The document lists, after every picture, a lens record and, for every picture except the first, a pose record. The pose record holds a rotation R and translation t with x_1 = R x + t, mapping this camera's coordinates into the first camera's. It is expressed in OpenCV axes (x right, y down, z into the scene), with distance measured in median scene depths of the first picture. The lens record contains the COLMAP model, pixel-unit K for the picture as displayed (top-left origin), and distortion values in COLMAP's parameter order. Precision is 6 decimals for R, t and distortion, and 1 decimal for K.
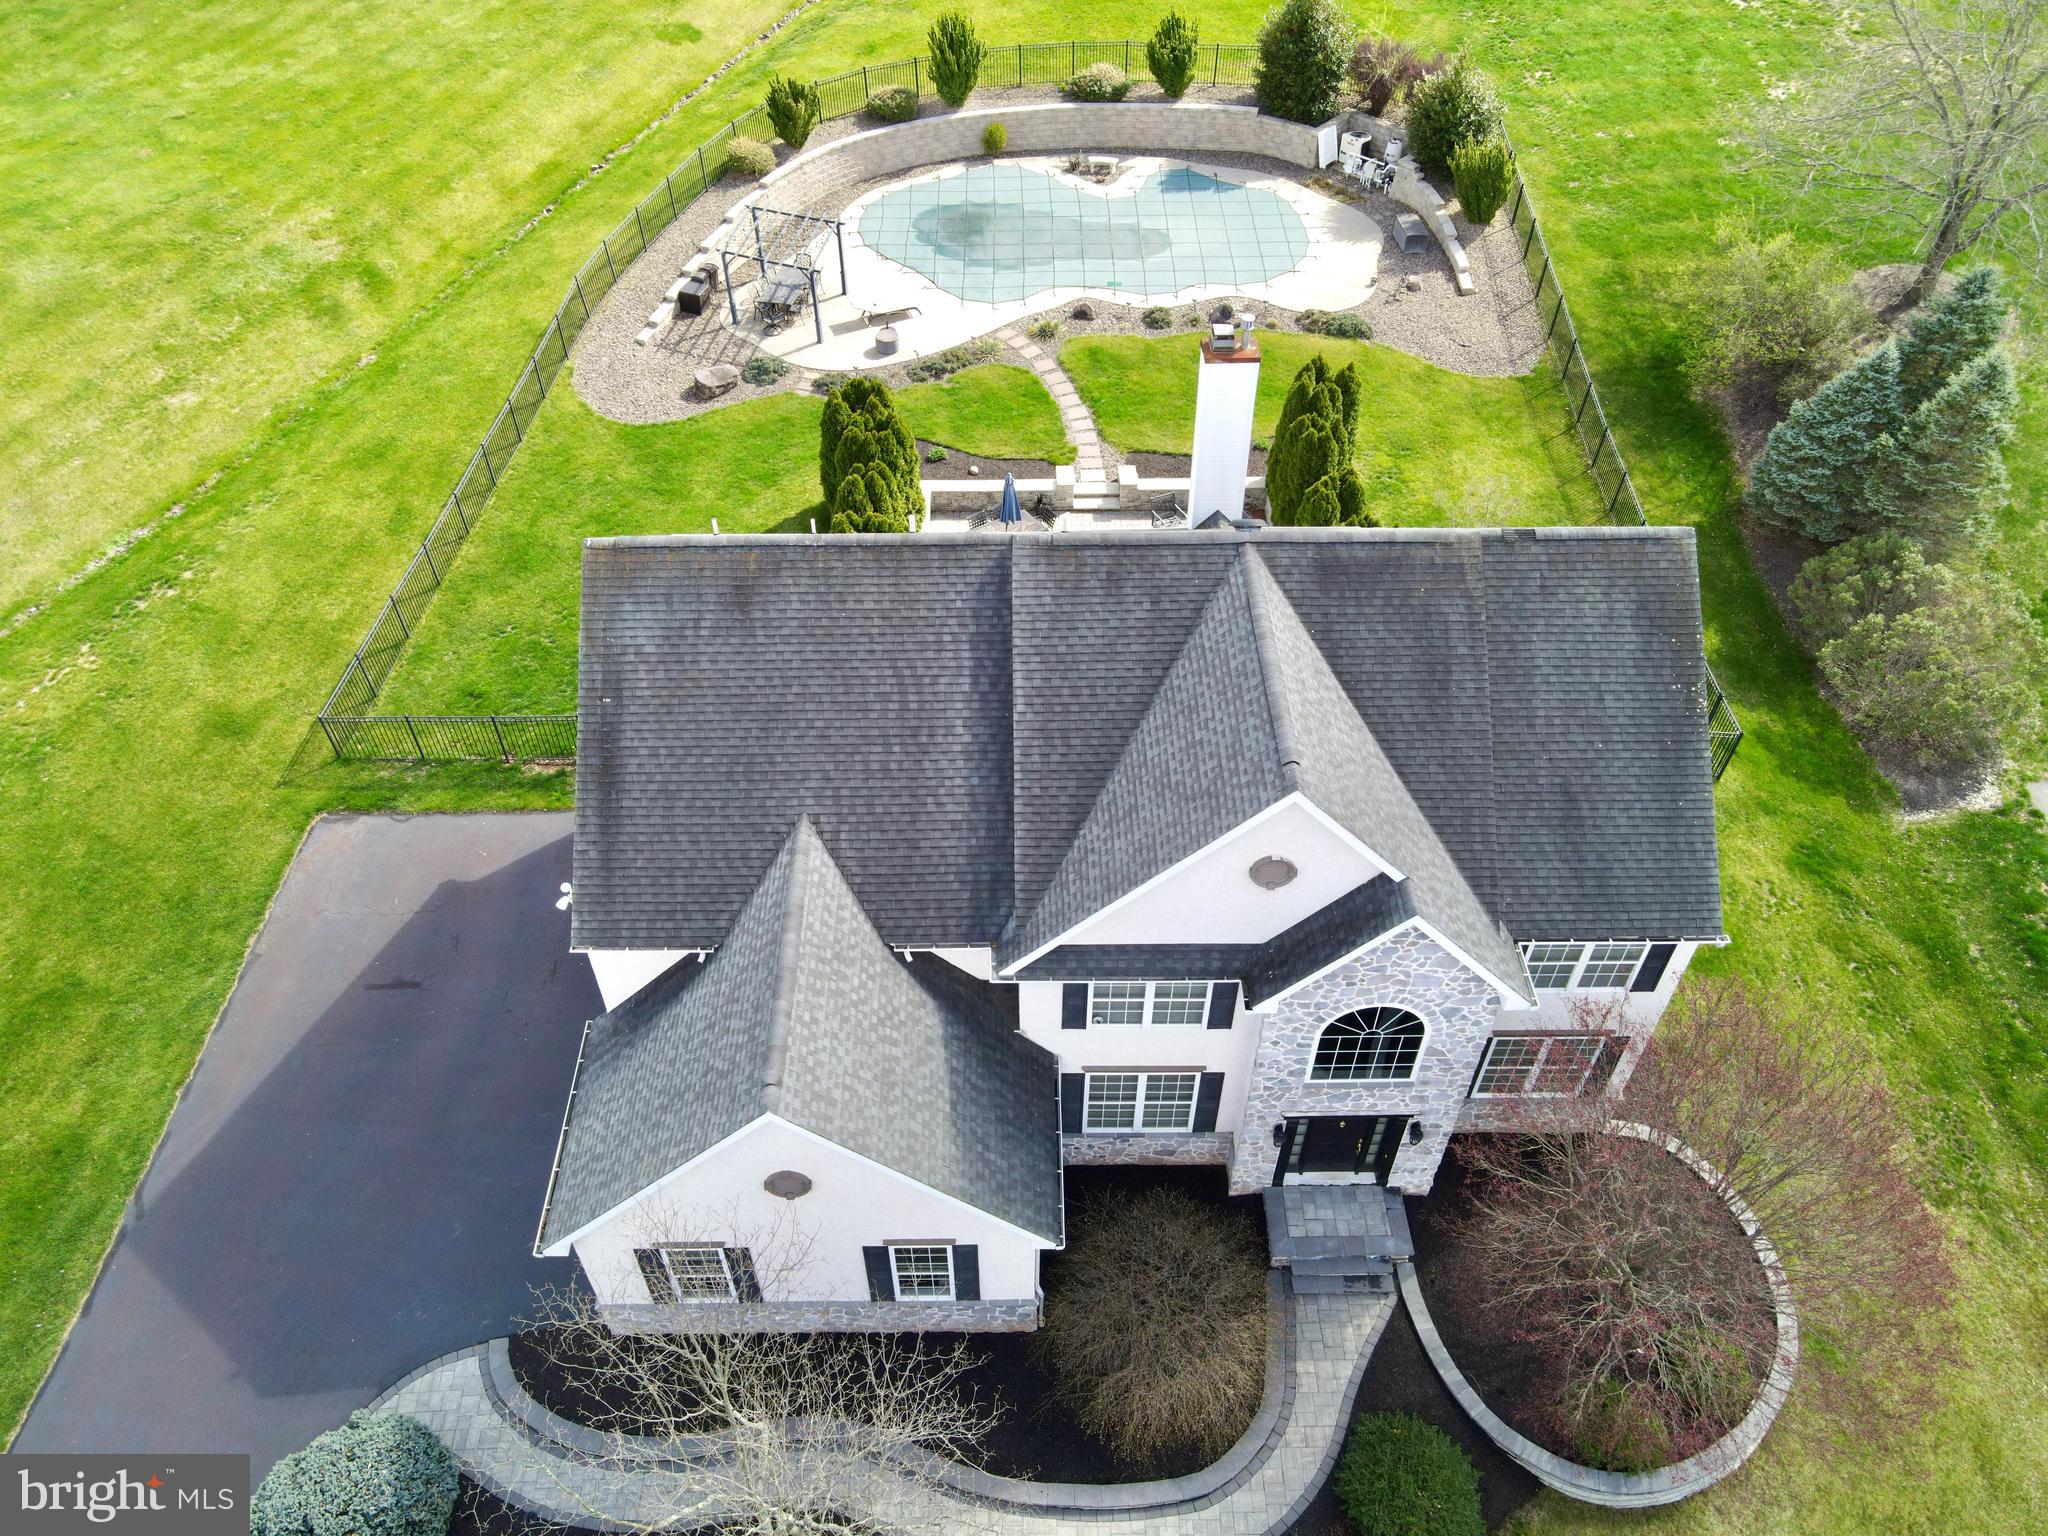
lens RADIAL K [[1508.5, 0, 1027.4], [0, 1508.5, 754.2], [0, 0, 1]] dist [0.001685, 0.022546]
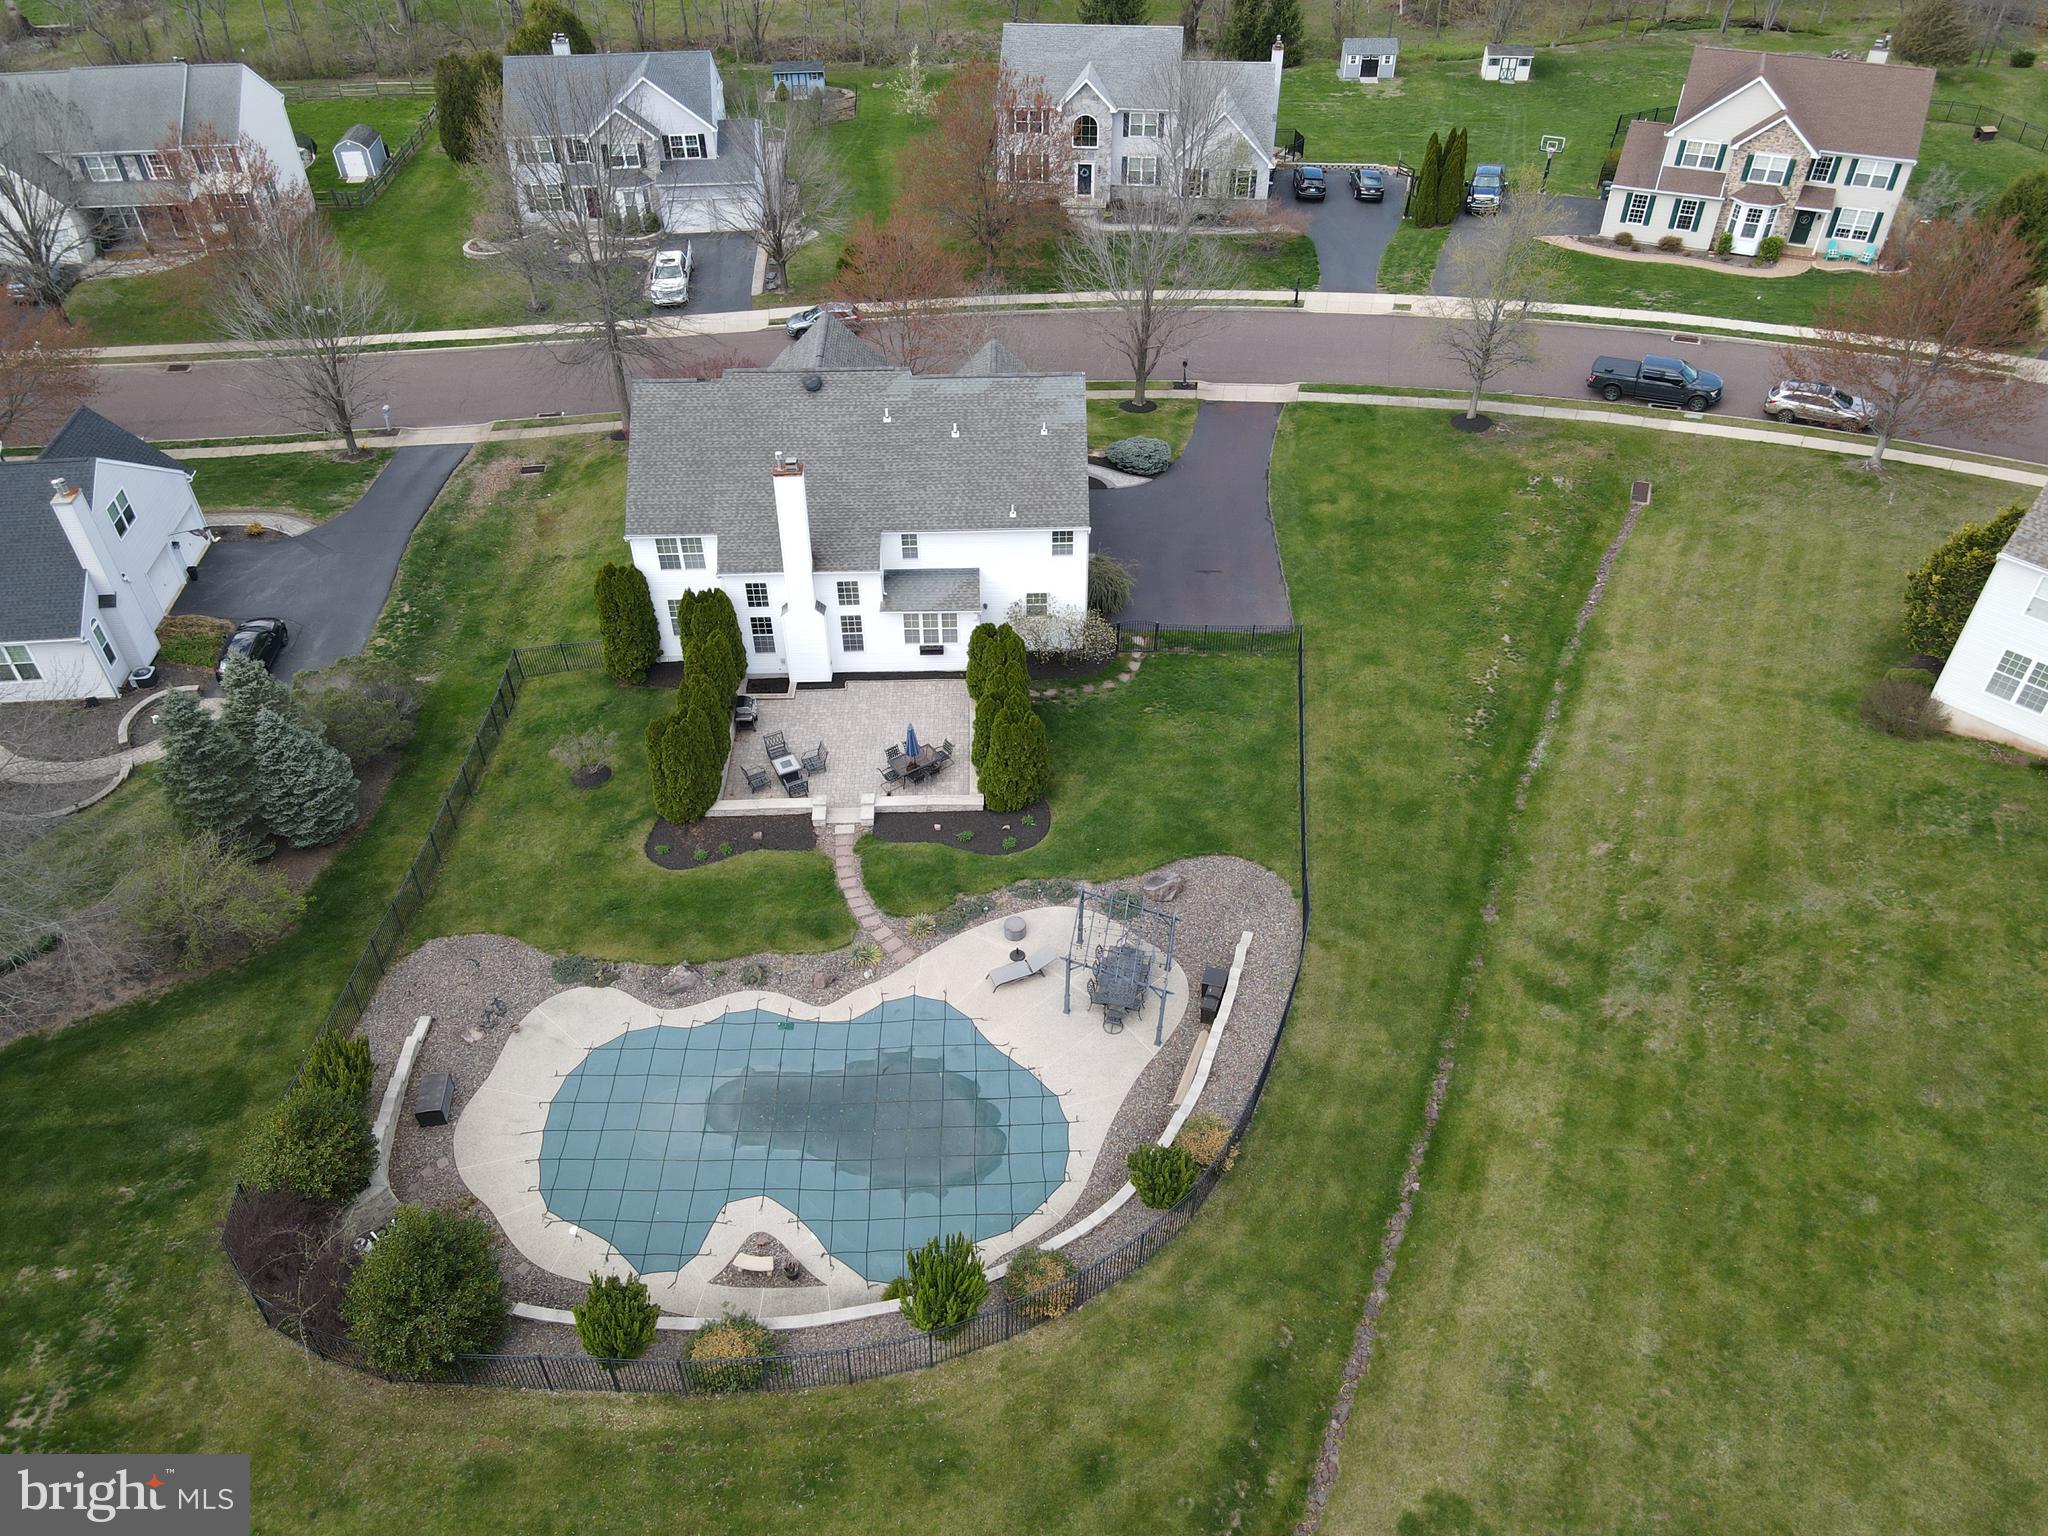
lens RADIAL K [[1508.5, 0, 1027.4], [0, 1508.5, 754.2], [0, 0, 1]] dist [0.001685, 0.022546]
pose [[-0.999944, 0.010013, -0.003521, -0.182016], [-0.002745, 0.076536, 0.997063, -2.479322], [0.010253, 0.997017, -0.076504, 1.763091]]
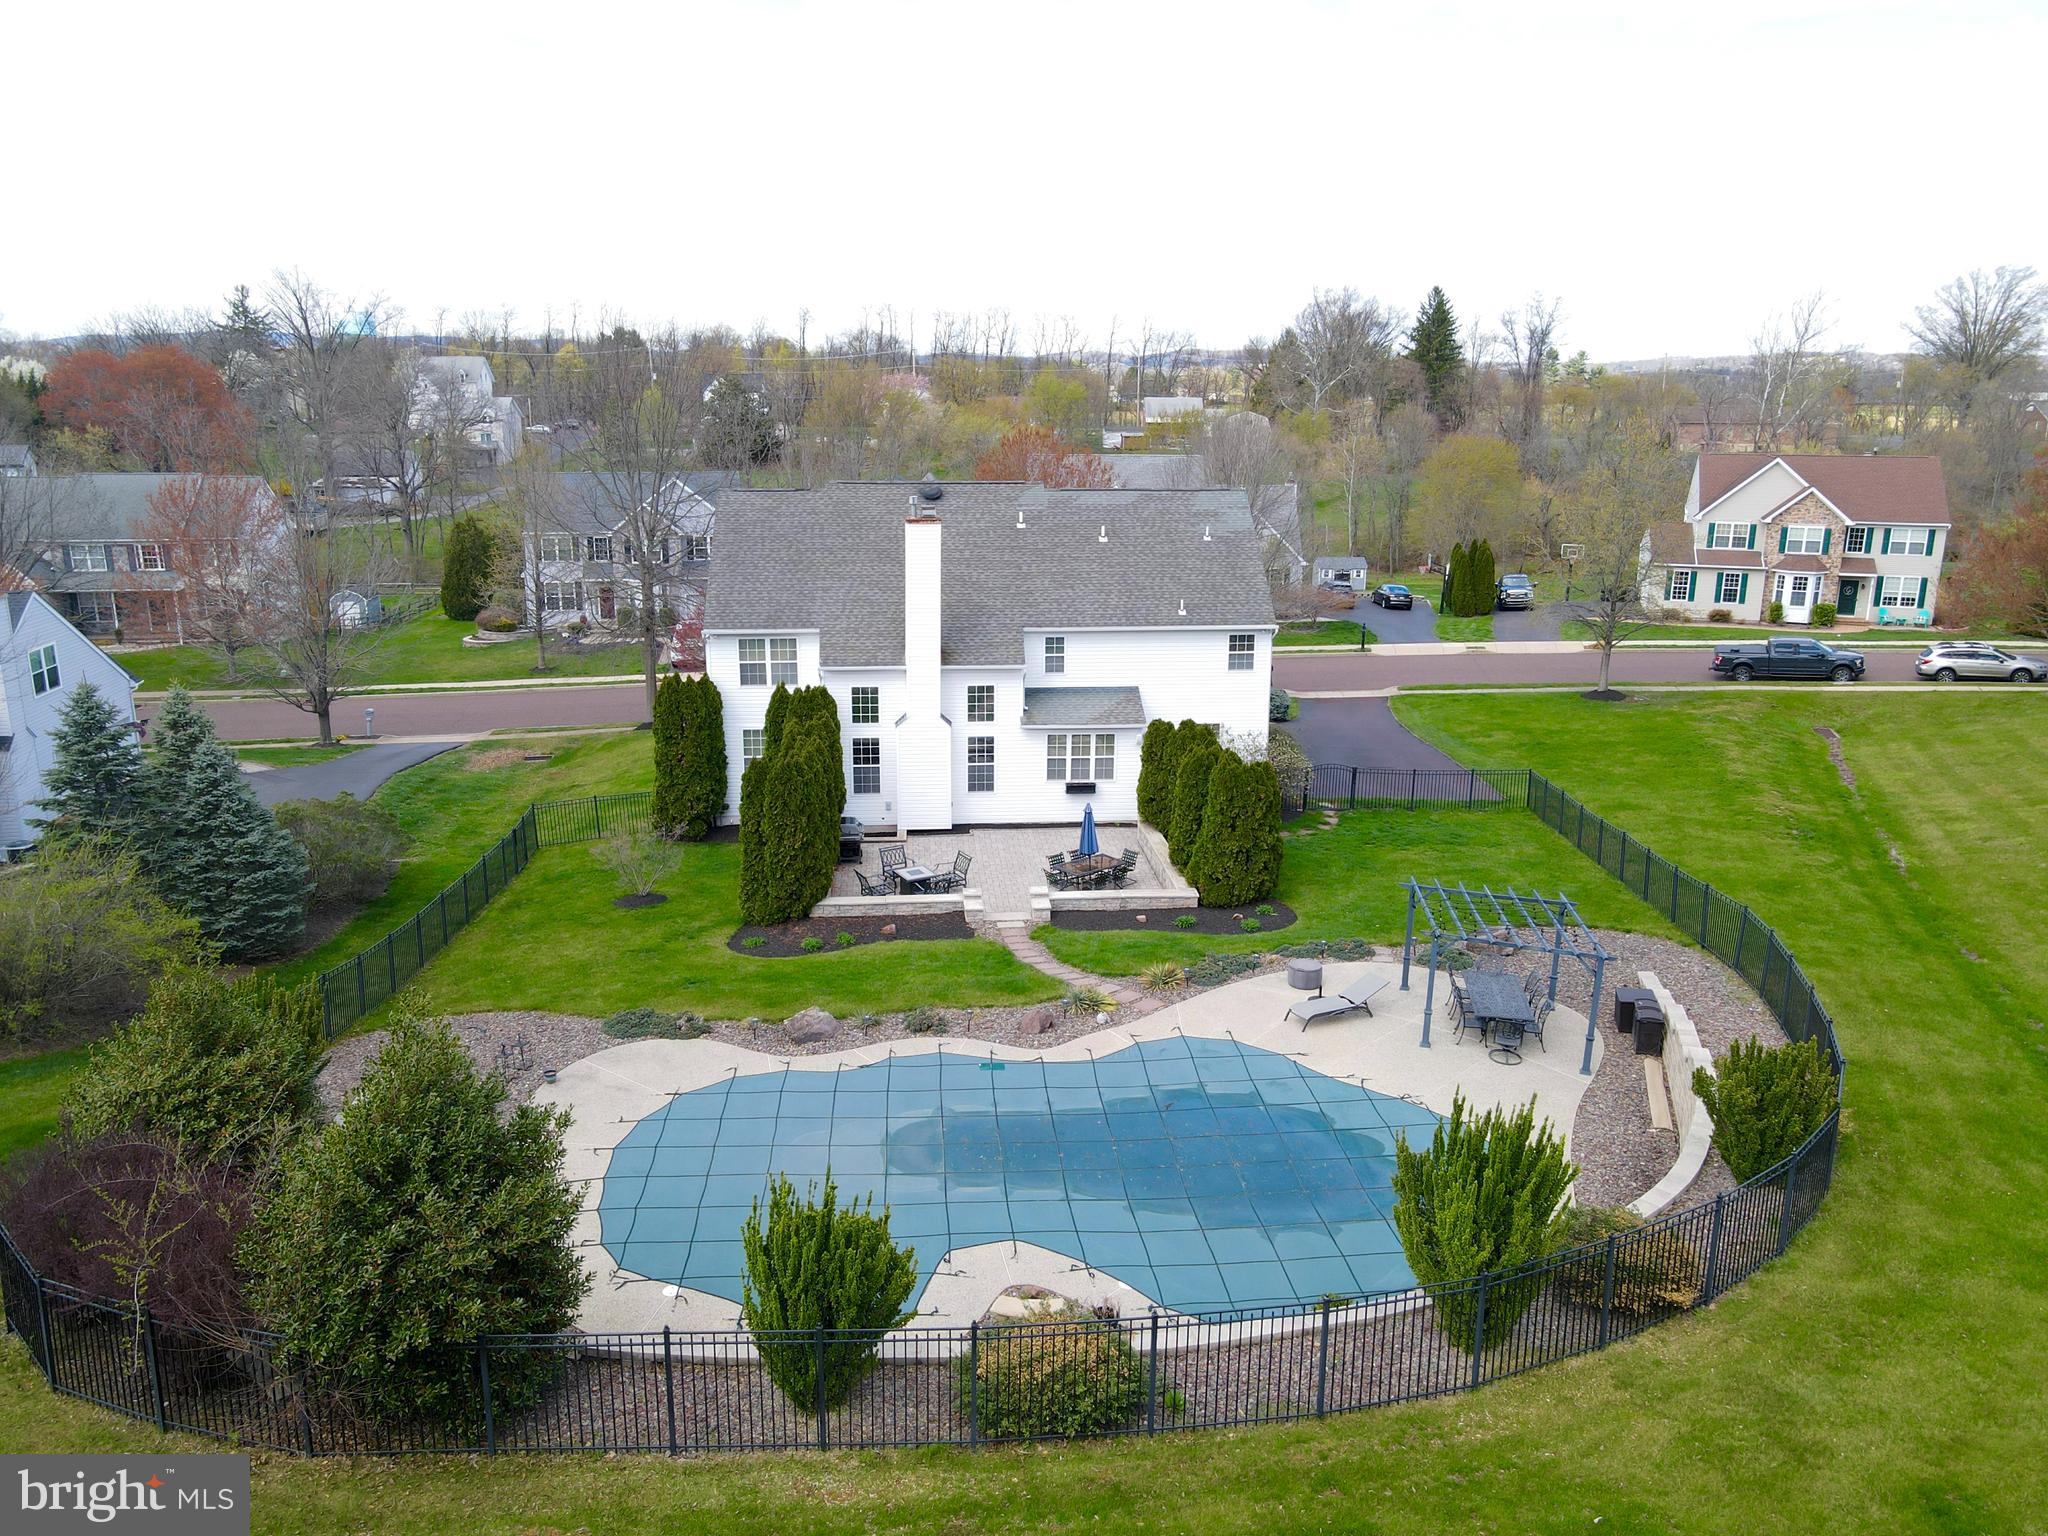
lens RADIAL K [[1508.5, 0, 1027.4], [0, 1508.5, 754.2], [0, 0, 1]] dist [0.001685, 0.022546]
pose [[-0.997563, 0.013661, -0.068416, 0.158830], [-0.052199, 0.504495, 0.861835, -1.723600], [0.046289, 0.863307, -0.502553, 2.324310]]
